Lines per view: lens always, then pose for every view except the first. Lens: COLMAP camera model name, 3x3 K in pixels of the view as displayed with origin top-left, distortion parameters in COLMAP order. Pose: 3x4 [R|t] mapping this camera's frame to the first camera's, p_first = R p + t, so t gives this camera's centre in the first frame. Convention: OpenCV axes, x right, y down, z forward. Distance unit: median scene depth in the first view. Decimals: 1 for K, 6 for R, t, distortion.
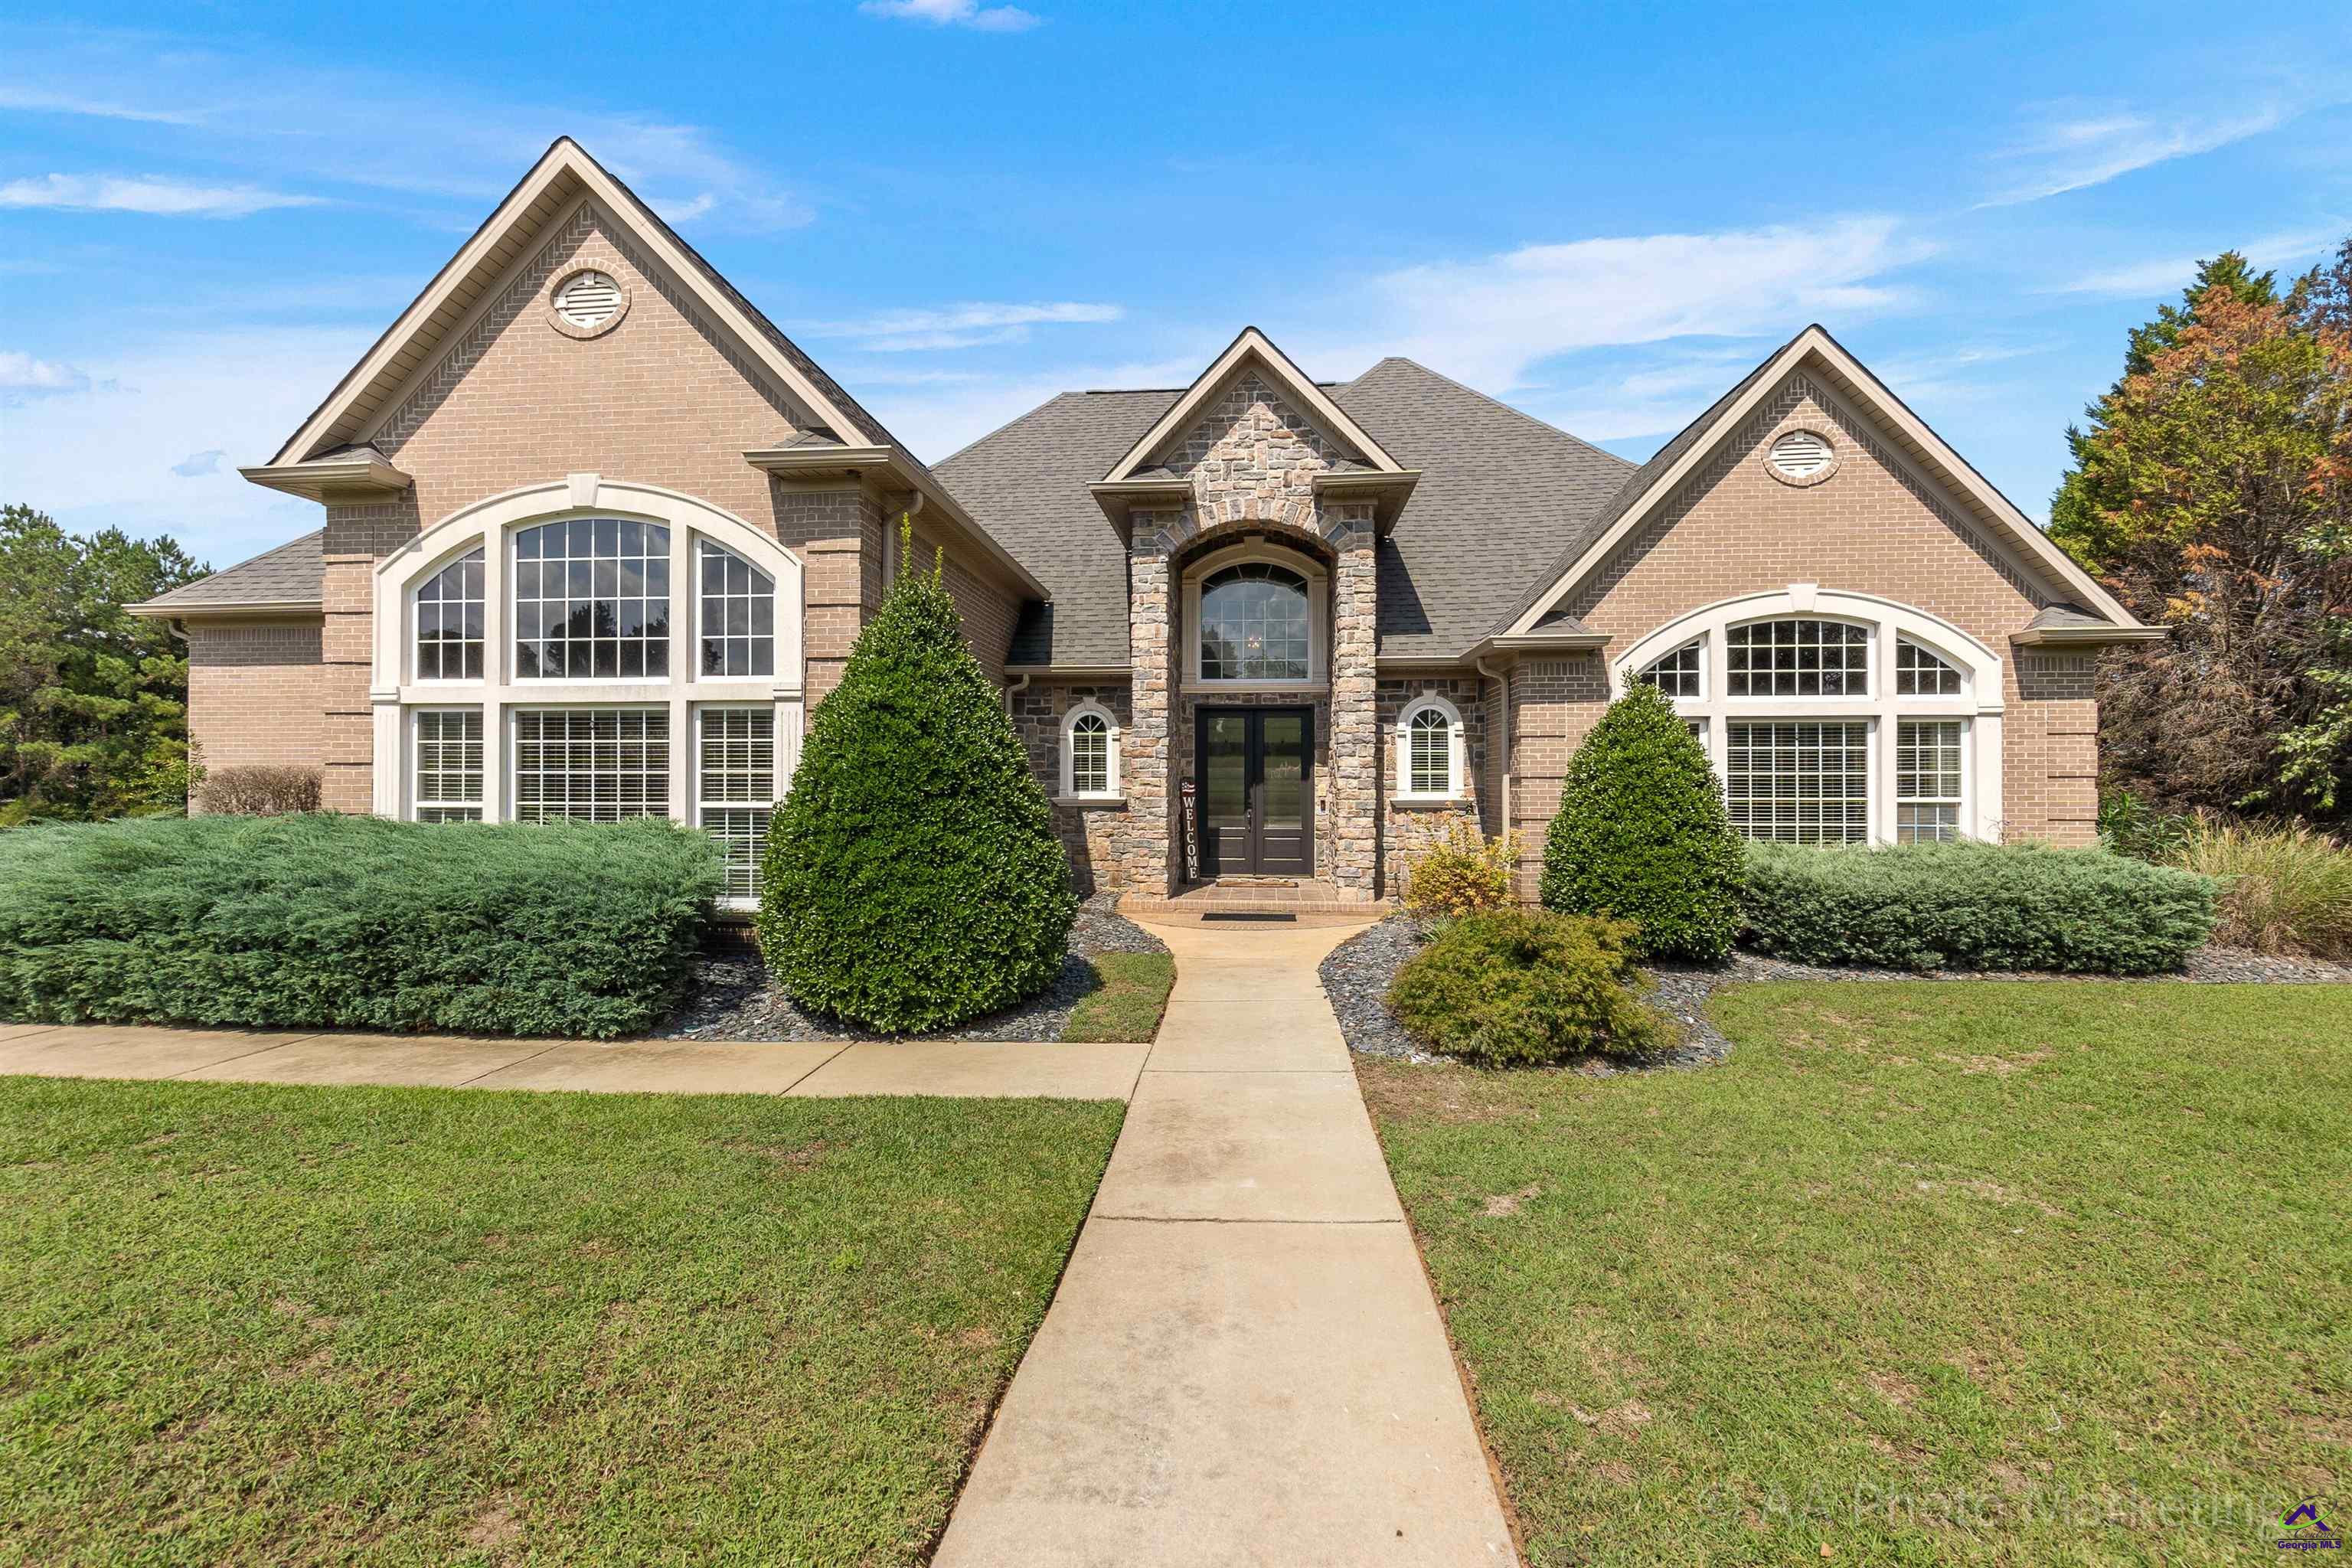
lens RADIAL K [[949.2, 0, 1176.0], [0, 949.2, 784.0], [0, 0, 1]] dist [-0.000631, -0.000025]
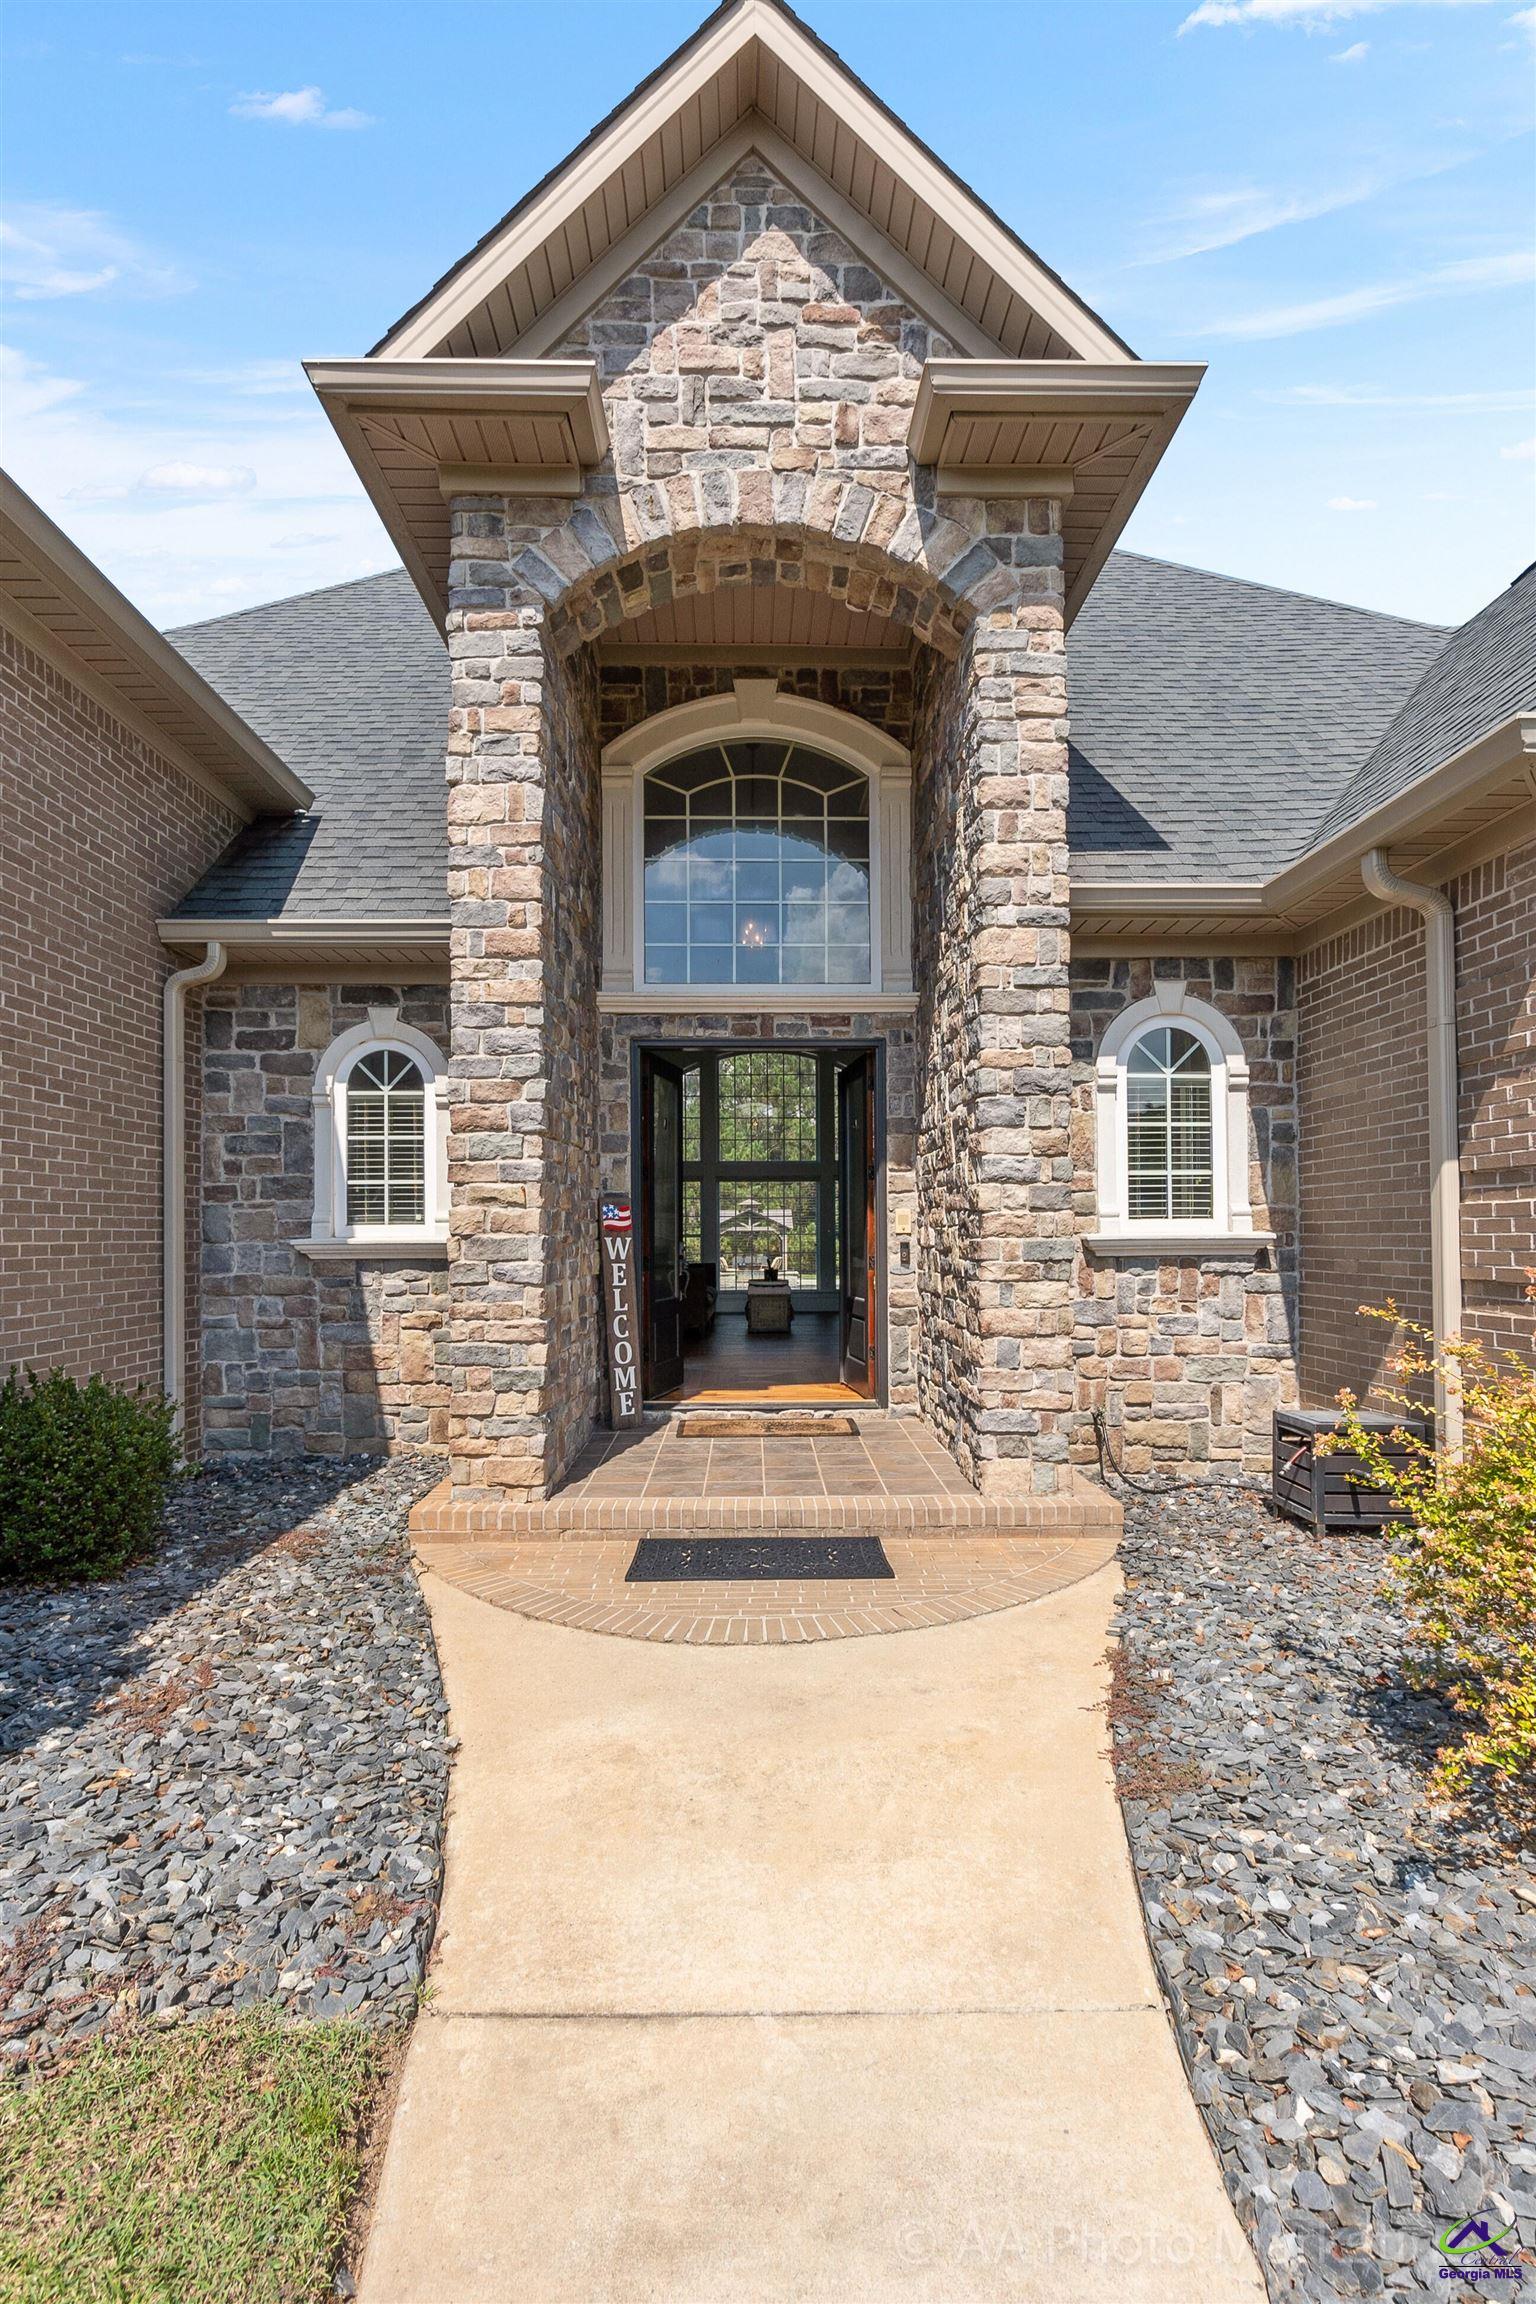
lens RADIAL K [[1028.5, 0, 750.8], [0, 1028.5, 1222.8], [0, 0, 1]] dist [-0.000652, -0.000133]
pose [[0.995525, -0.004550, 0.094384, 0.035957], [0.005720, 0.999910, -0.012126, 0.015335], [-0.094320, 0.012612, 0.995462, 0.586374]]
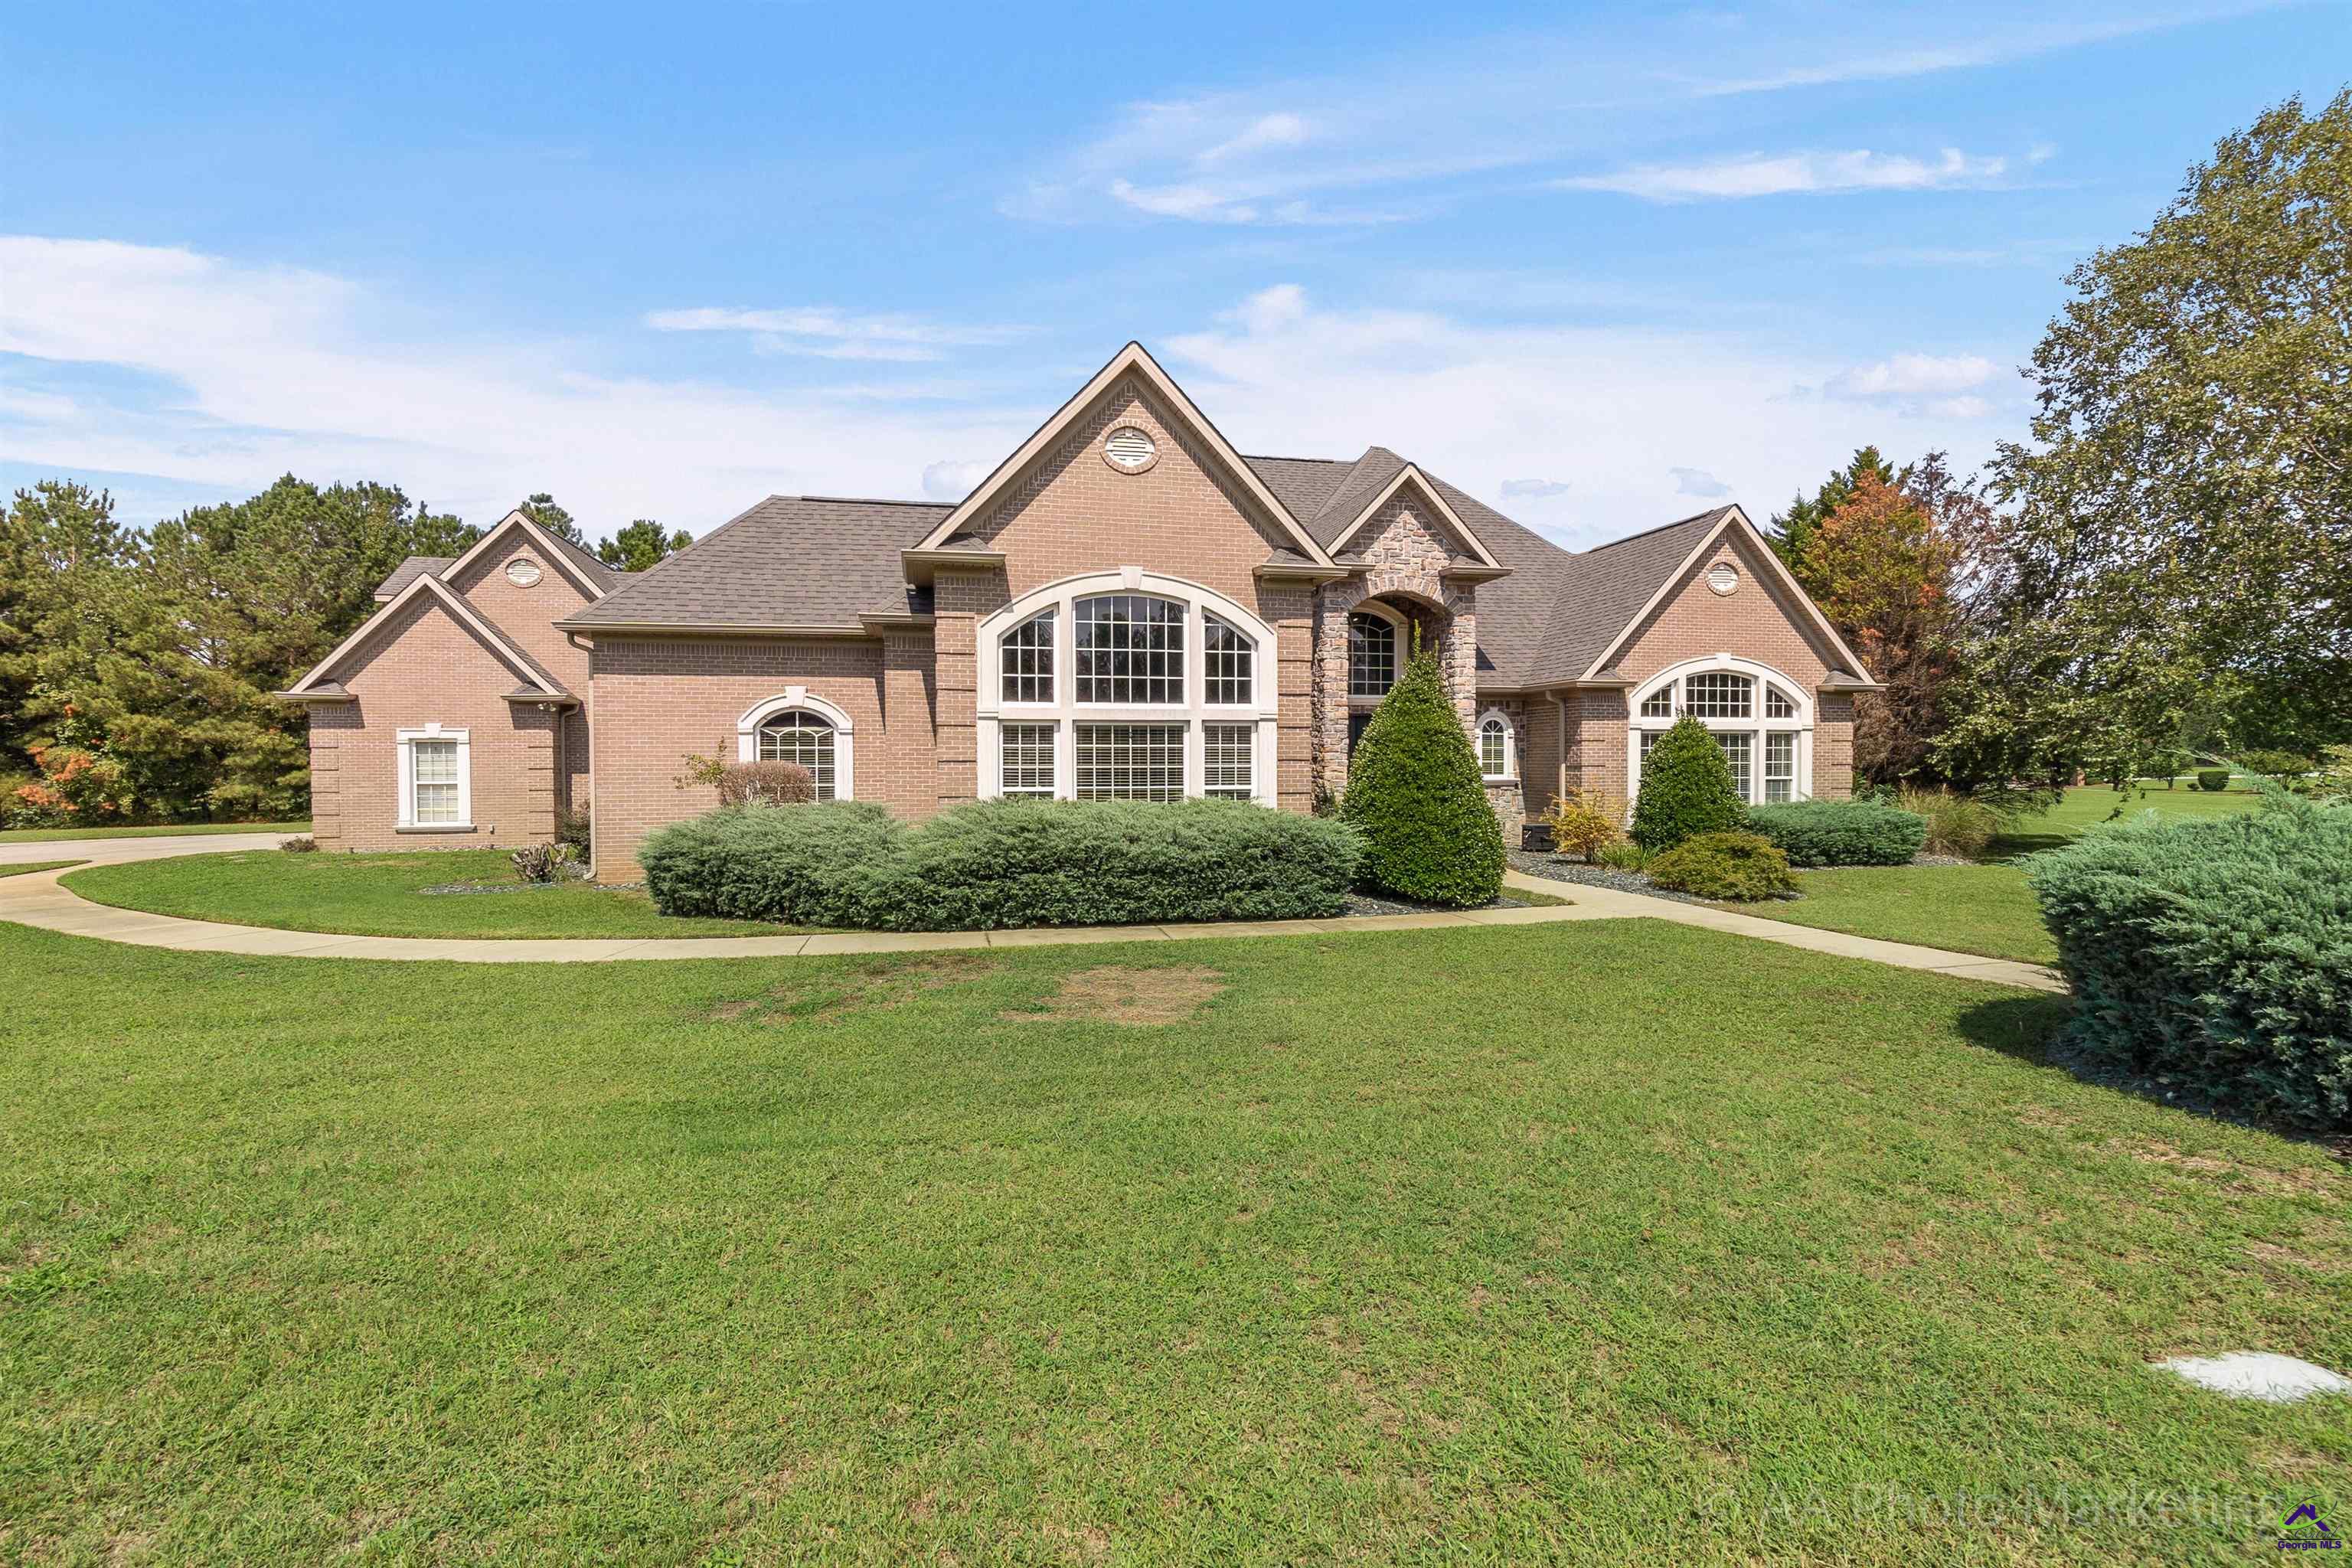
lens RADIAL K [[949.2, 0, 1176.0], [0, 949.2, 784.0], [0, 0, 1]] dist [-0.000631, -0.000025]
pose [[0.956651, -0.009654, 0.291076, -0.693616], [0.003402, 0.999753, 0.021978, -0.012368], [-0.291216, -0.020035, 0.956447, -0.316990]]
